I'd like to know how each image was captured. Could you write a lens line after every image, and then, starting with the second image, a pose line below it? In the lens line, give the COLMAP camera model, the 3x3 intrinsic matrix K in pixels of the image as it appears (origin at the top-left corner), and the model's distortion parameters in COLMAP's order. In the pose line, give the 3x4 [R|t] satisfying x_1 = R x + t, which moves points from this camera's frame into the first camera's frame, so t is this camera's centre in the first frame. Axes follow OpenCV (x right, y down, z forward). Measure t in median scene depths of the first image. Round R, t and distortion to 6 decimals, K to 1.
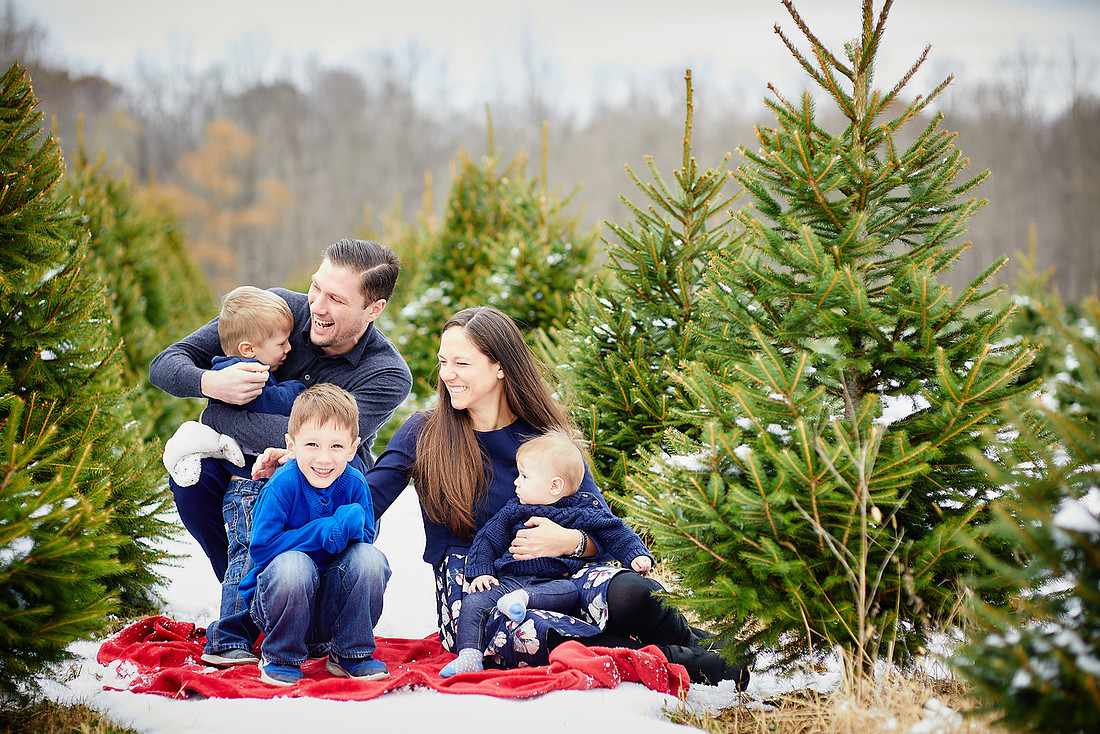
lens RADIAL K [[2681.3, 0, 527.5], [0, 2681.3, 365.2], [0, 0, 1]] dist [-0.043100, -0.387641]
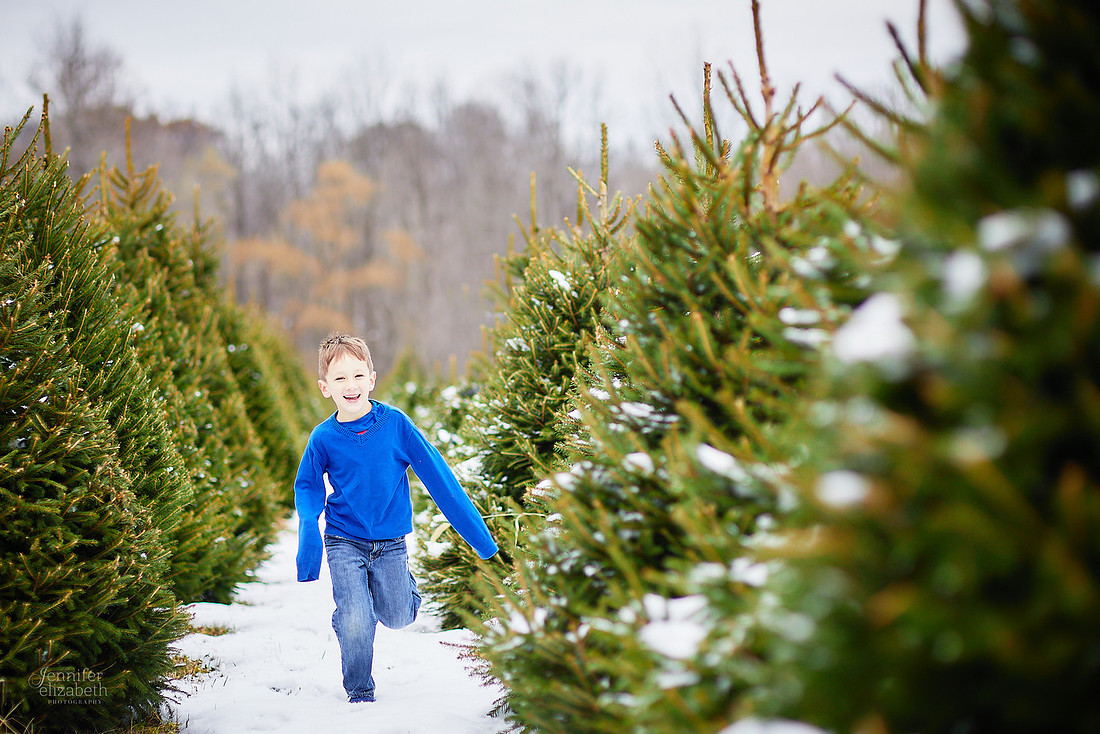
lens RADIAL K [[2777.7, 0, 550.0], [0, 2777.7, 367.0], [0, 0, 1]] dist [-0.030196, -0.661248]
pose [[0.998879, -0.019335, -0.043218, -0.103221], [0.018170, 0.999465, -0.027181, -0.023272], [0.043721, 0.026366, 0.998696, 1.412048]]
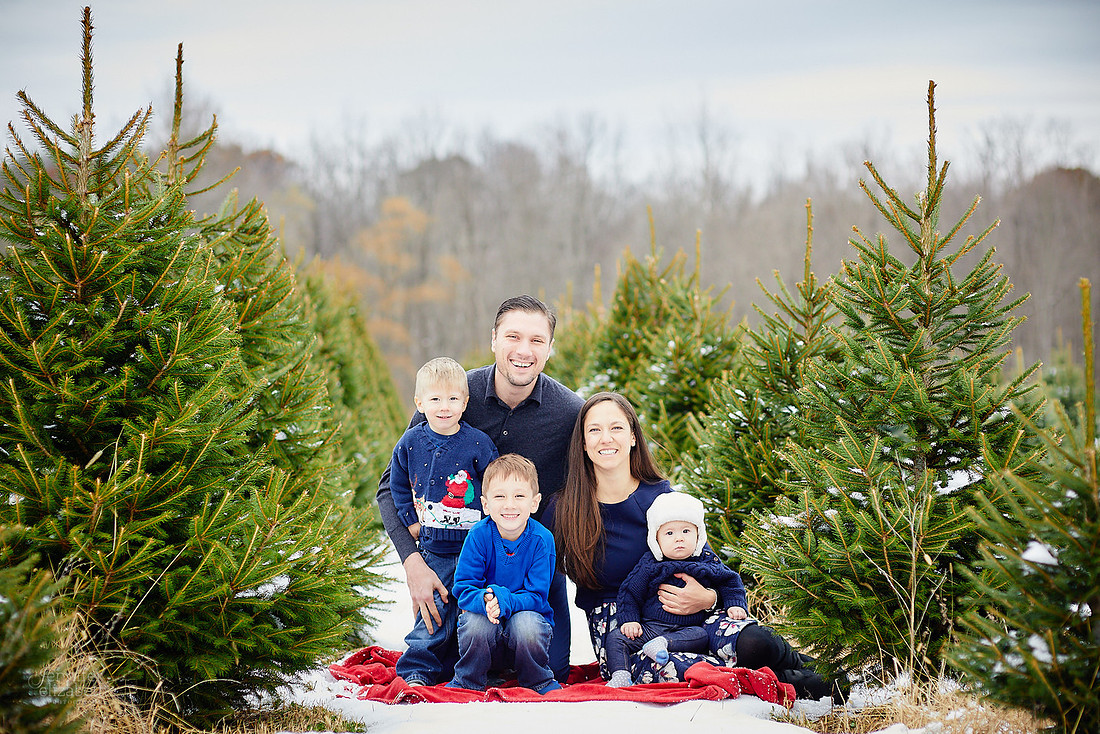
lens RADIAL K [[2777.7, 0, 550.0], [0, 2777.7, 367.0], [0, 0, 1]] dist [-0.030196, -0.661248]
pose [[0.998418, 0.000469, -0.056220, 0.014760], [-0.001984, 0.999636, -0.026890, -0.001426], [0.056187, 0.026959, 0.998056, -0.256041]]
